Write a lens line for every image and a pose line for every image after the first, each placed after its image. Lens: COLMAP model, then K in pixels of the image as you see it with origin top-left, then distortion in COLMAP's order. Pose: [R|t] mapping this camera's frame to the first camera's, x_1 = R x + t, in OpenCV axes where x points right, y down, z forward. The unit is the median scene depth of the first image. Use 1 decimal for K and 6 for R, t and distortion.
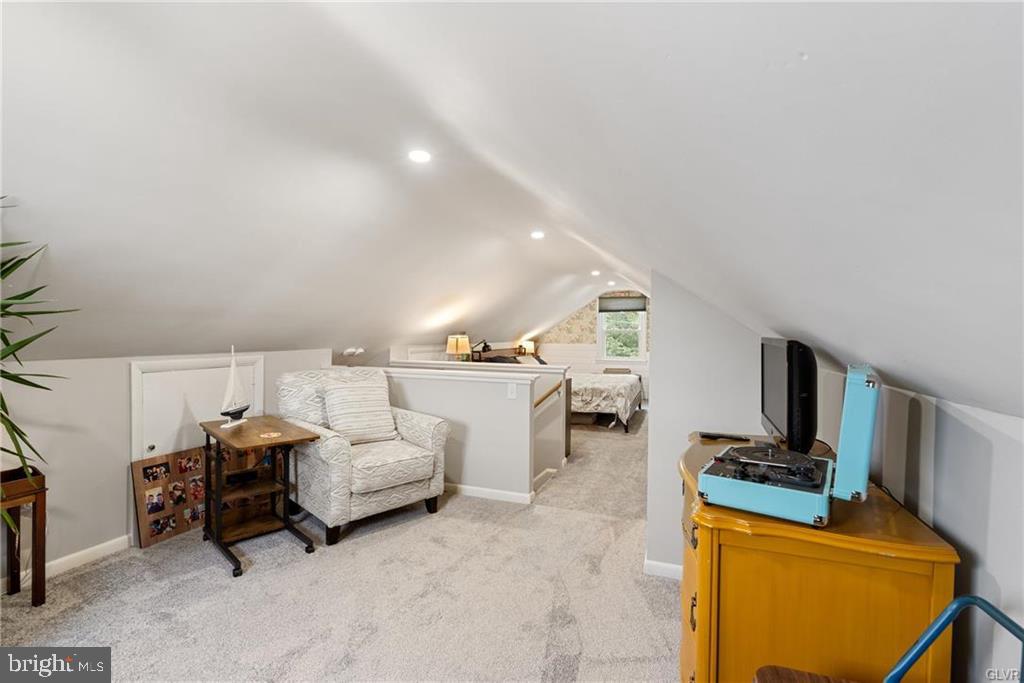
lens RADIAL K [[463.9, 0, 514.5], [0, 463.9, 340.7], [0, 0, 1]] dist [0.001925, 0.000519]
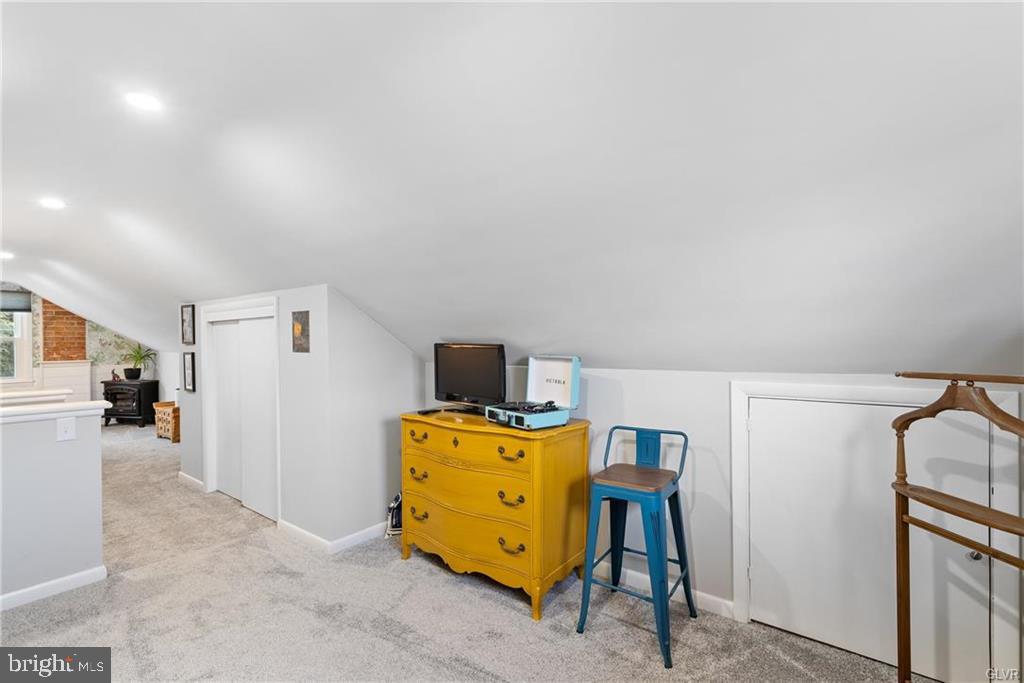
lens RADIAL K [[463.9, 0, 514.3], [0, 463.9, 345.5], [0, 0, 1]] dist [0.001925, 0.000519]
pose [[0.292358, -0.014636, 0.956197, -0.468824], [0.019376, 0.999768, 0.009379, -0.008078], [-0.956113, 0.015785, 0.292574, 0.163645]]
